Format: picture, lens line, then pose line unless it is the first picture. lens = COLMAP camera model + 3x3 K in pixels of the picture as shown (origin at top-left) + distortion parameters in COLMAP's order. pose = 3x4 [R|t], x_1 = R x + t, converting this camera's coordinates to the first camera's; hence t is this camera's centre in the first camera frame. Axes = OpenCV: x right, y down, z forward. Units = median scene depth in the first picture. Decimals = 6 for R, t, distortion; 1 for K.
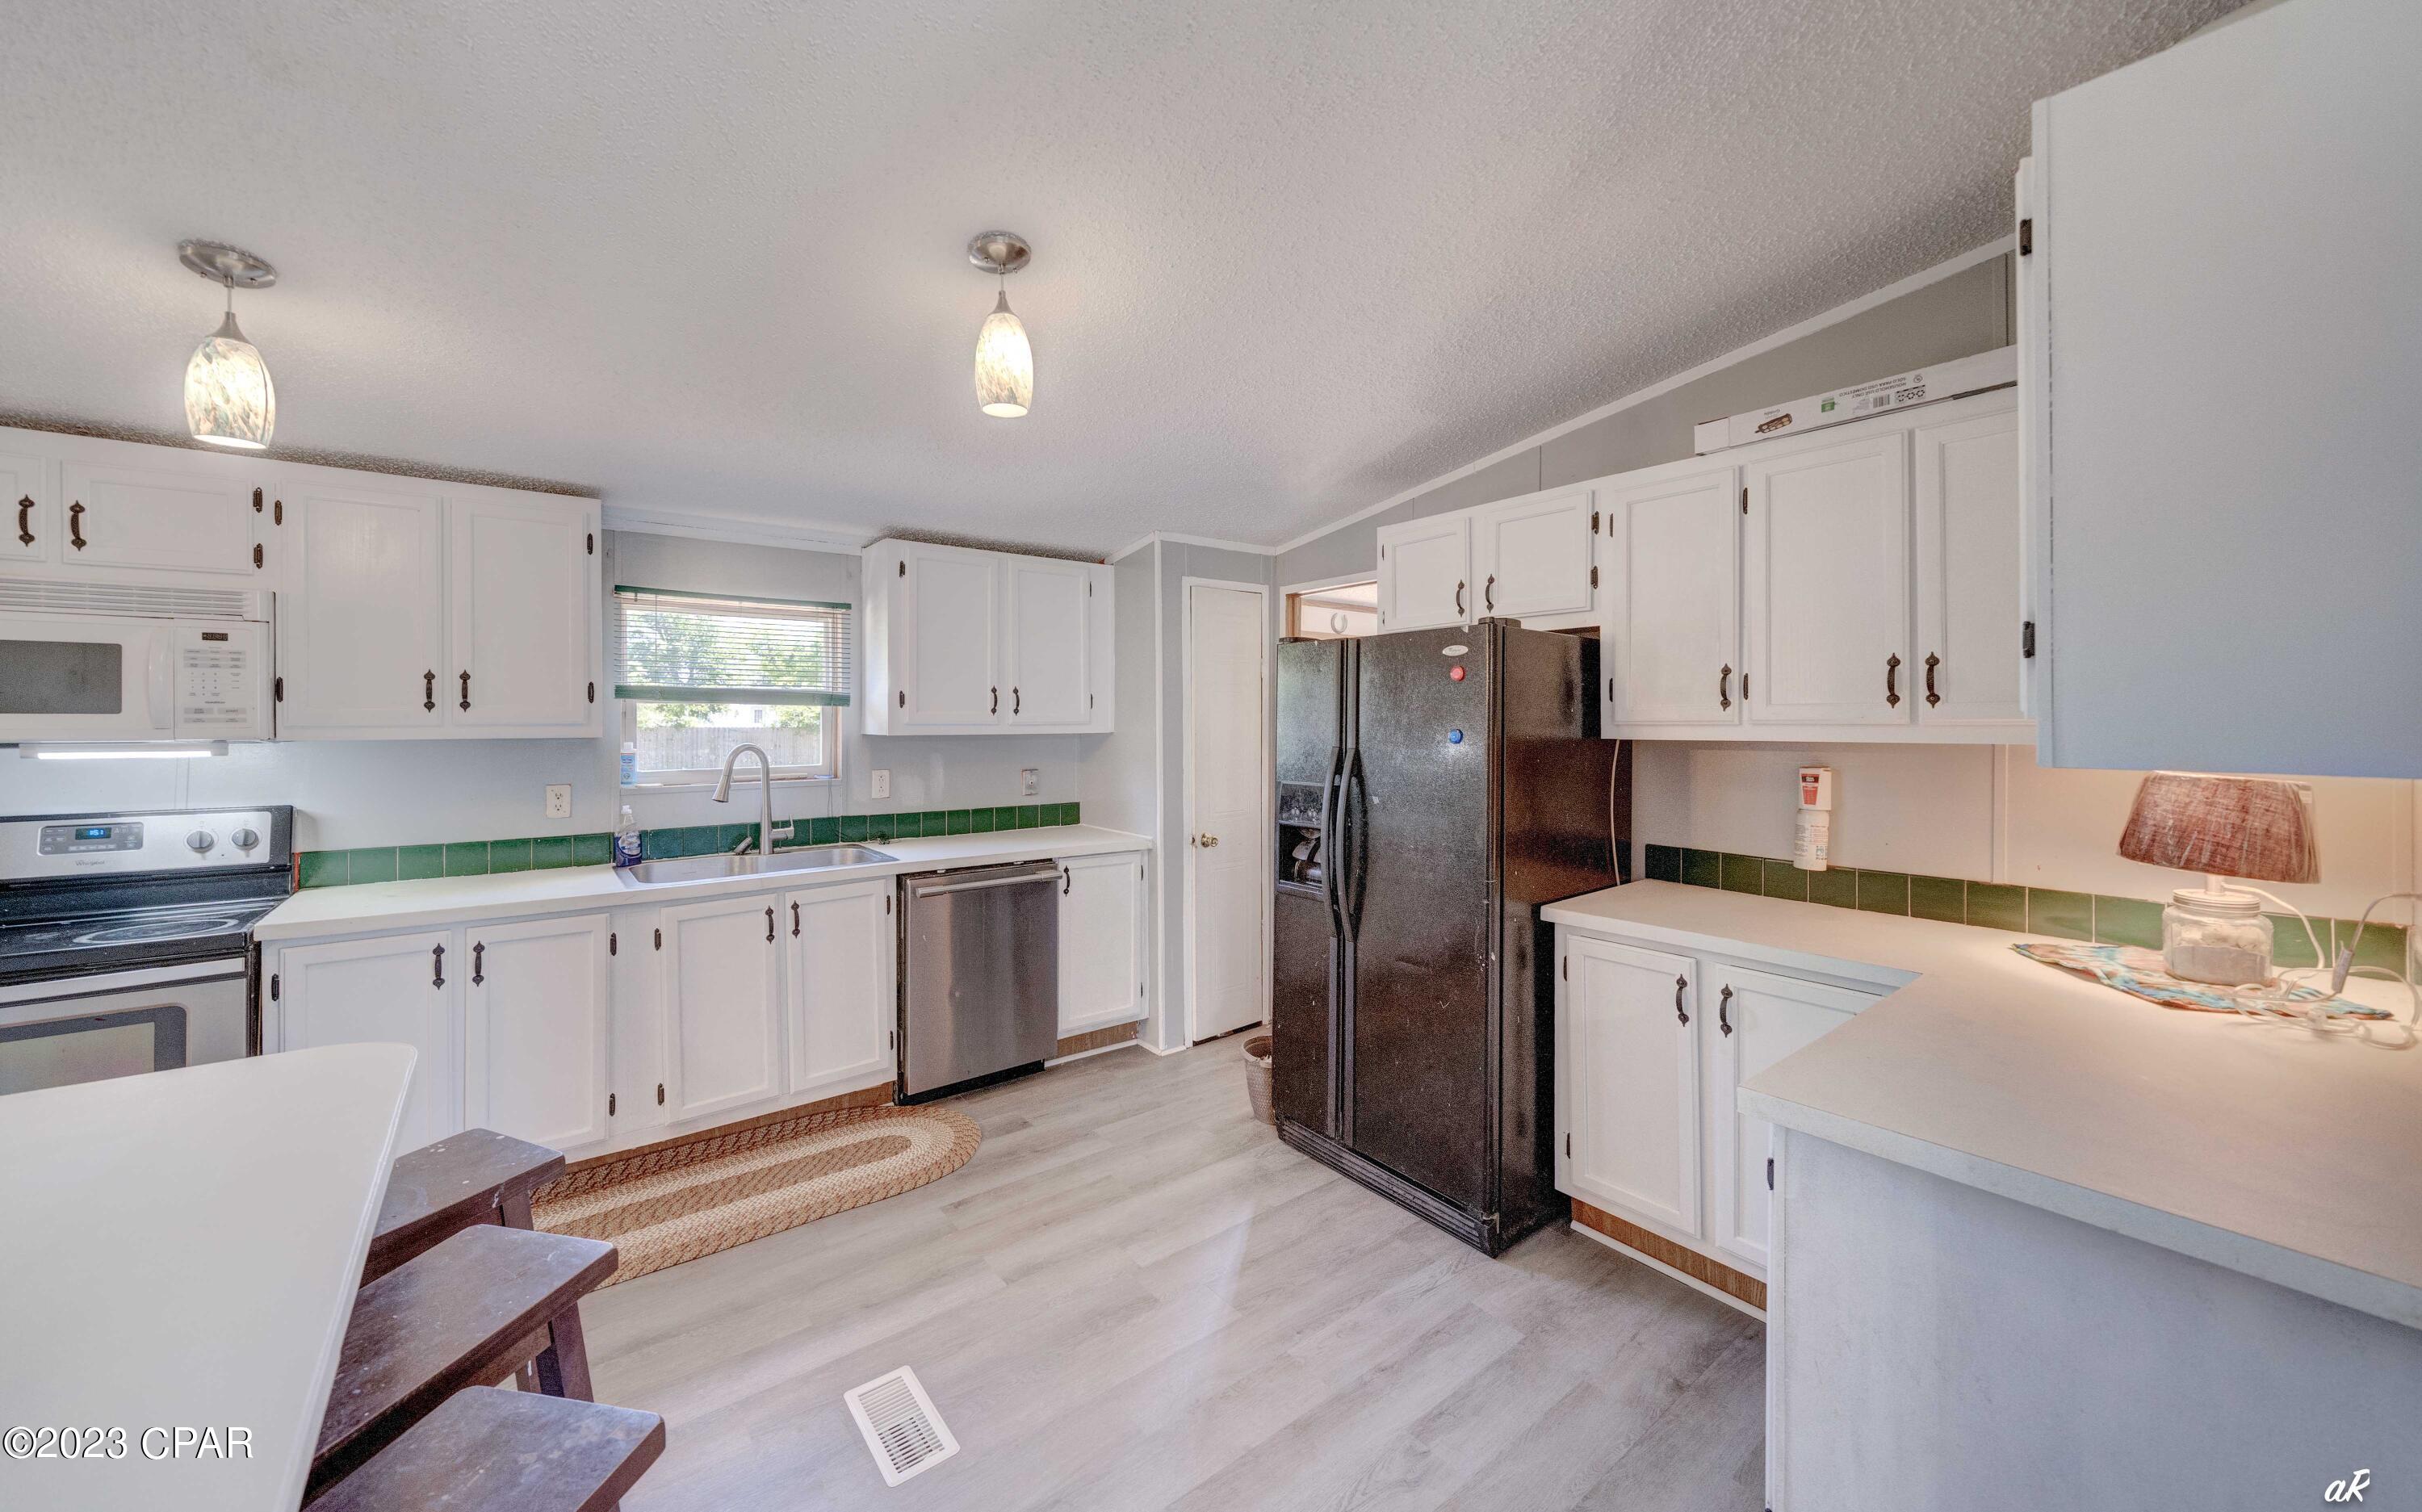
lens RADIAL K [[912.1, 0, 1149.6], [0, 912.1, 716.2], [0, 0, 1]] dist [0.000009, 0.000055]
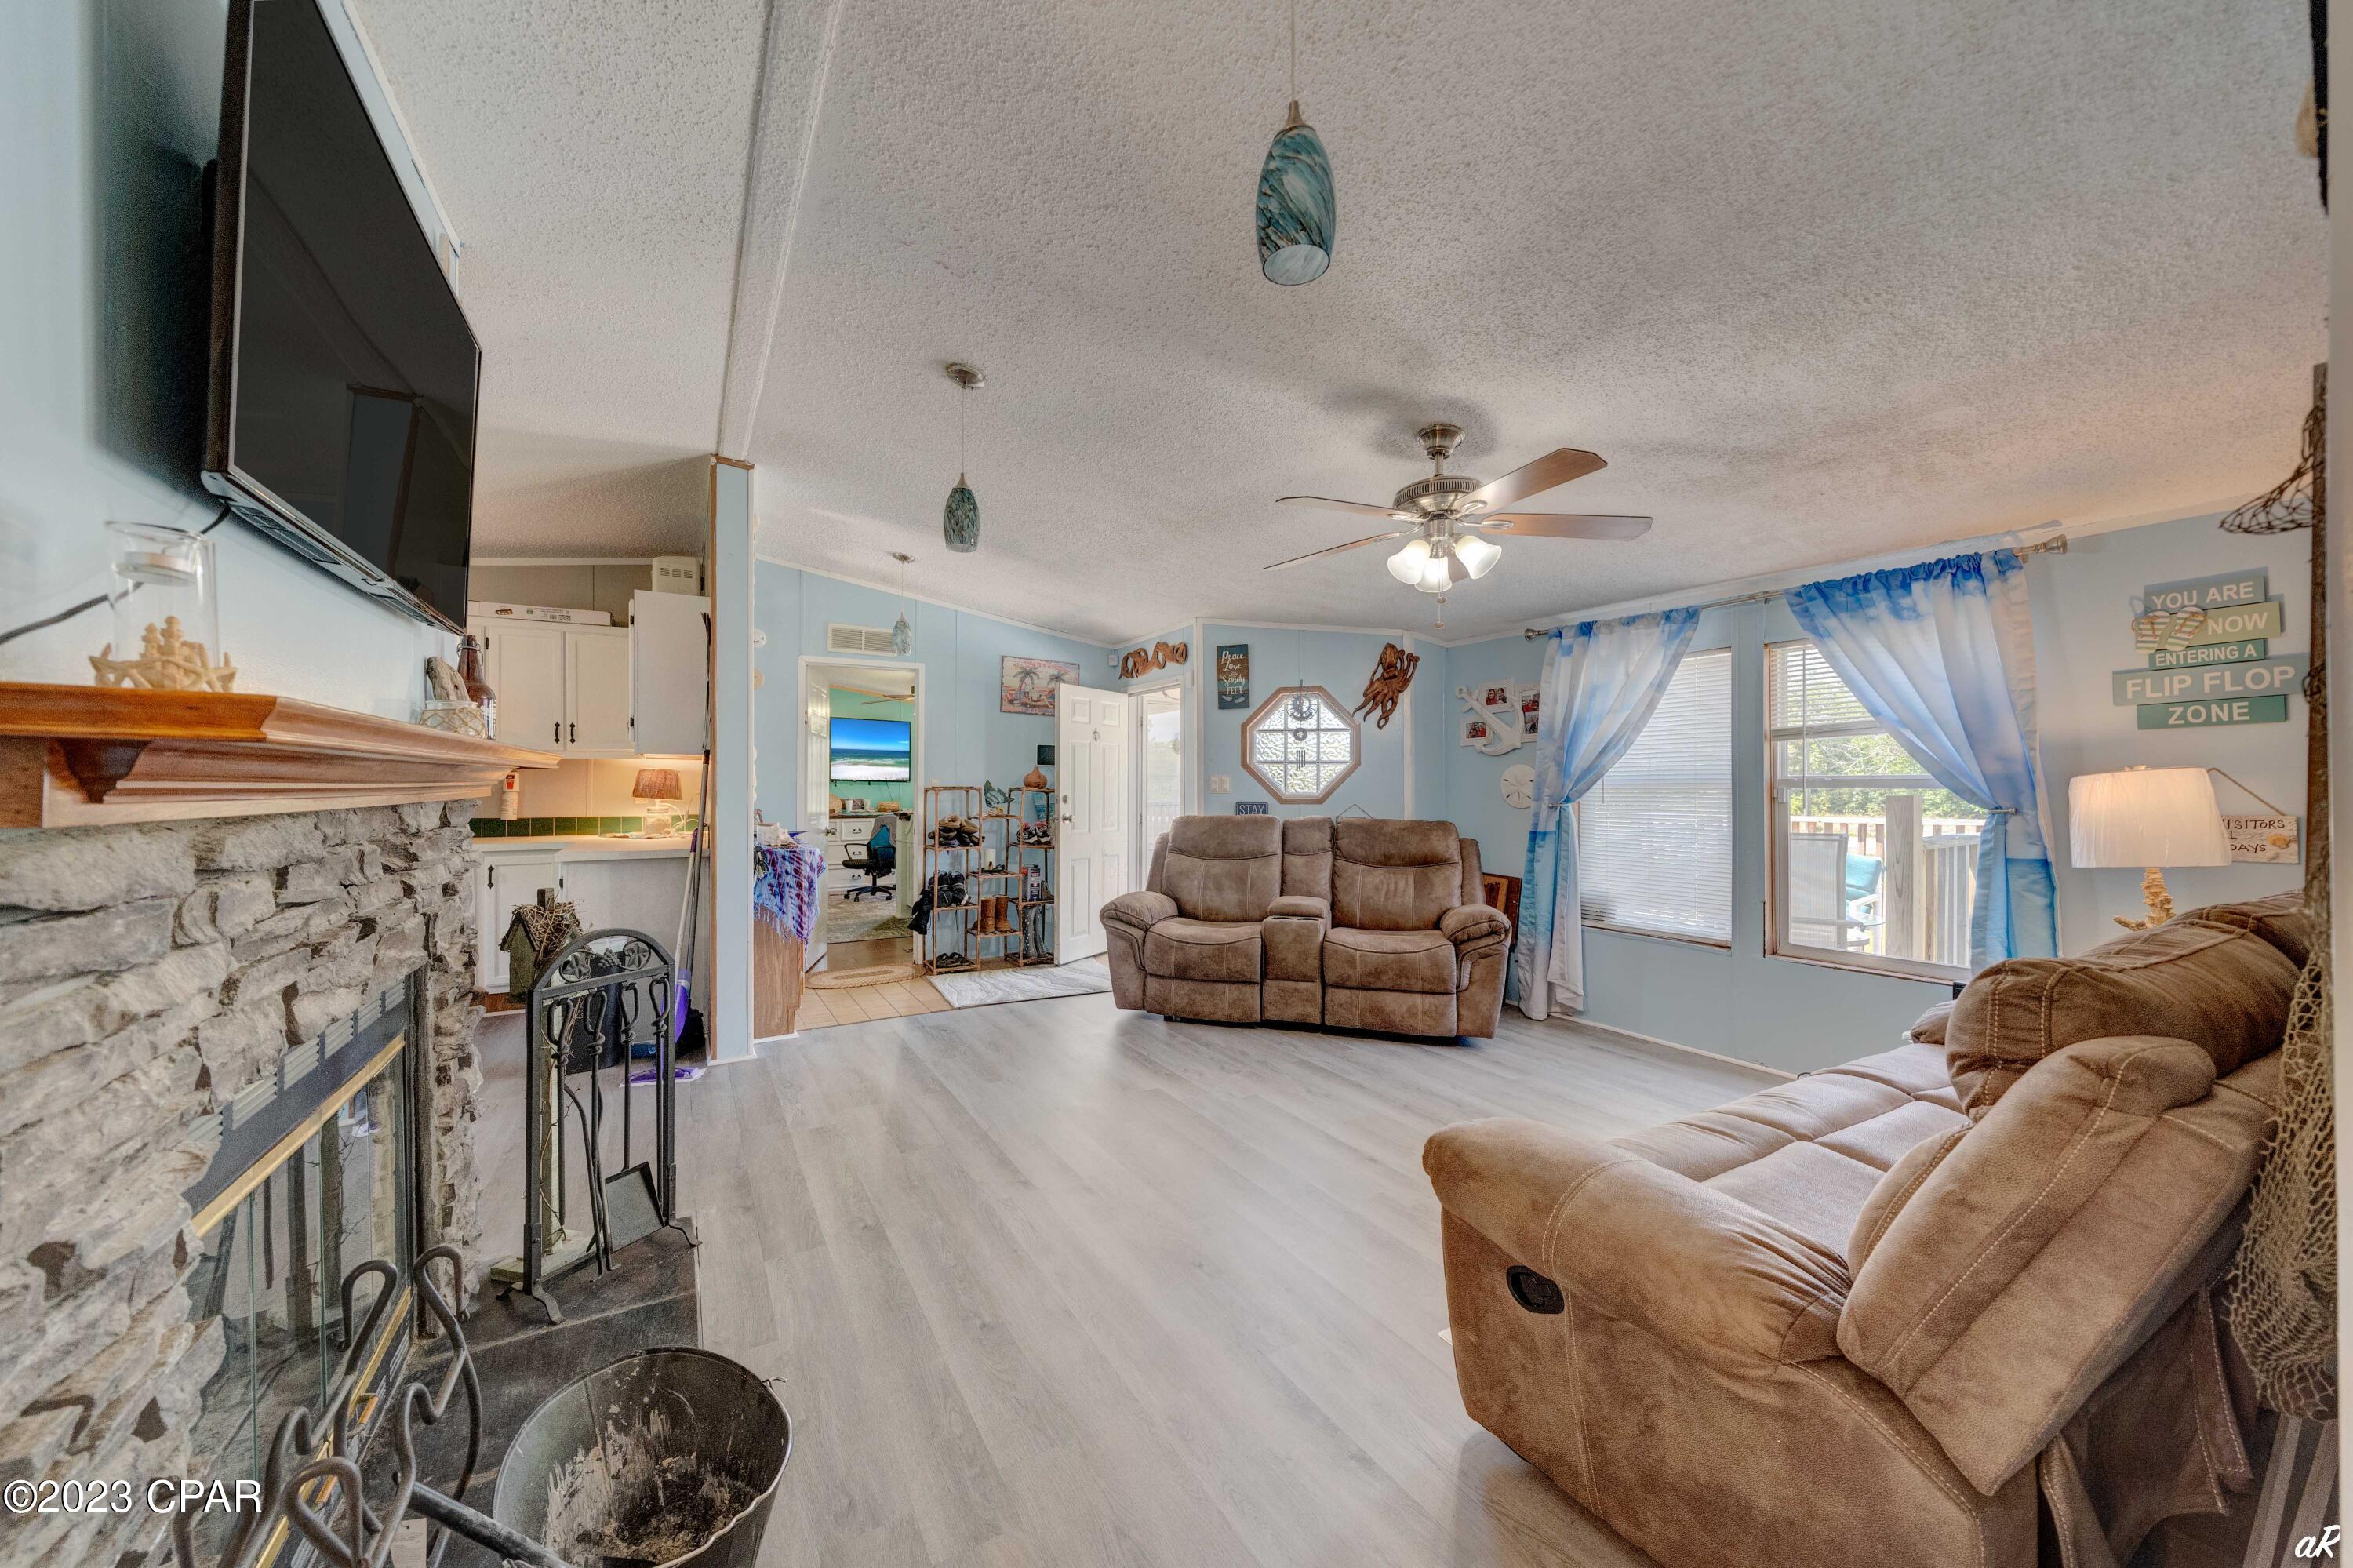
lens RADIAL K [[813.1, 0, 1169.7], [0, 813.1, 781.4], [0, 0, 1]] dist [-0.005190, -0.000505]
pose [[0.106266, -0.003401, 0.994332, -0.694076], [0.005112, 0.999983, 0.002874, 0.056789], [-0.994325, 0.004777, 0.106282, -0.510248]]
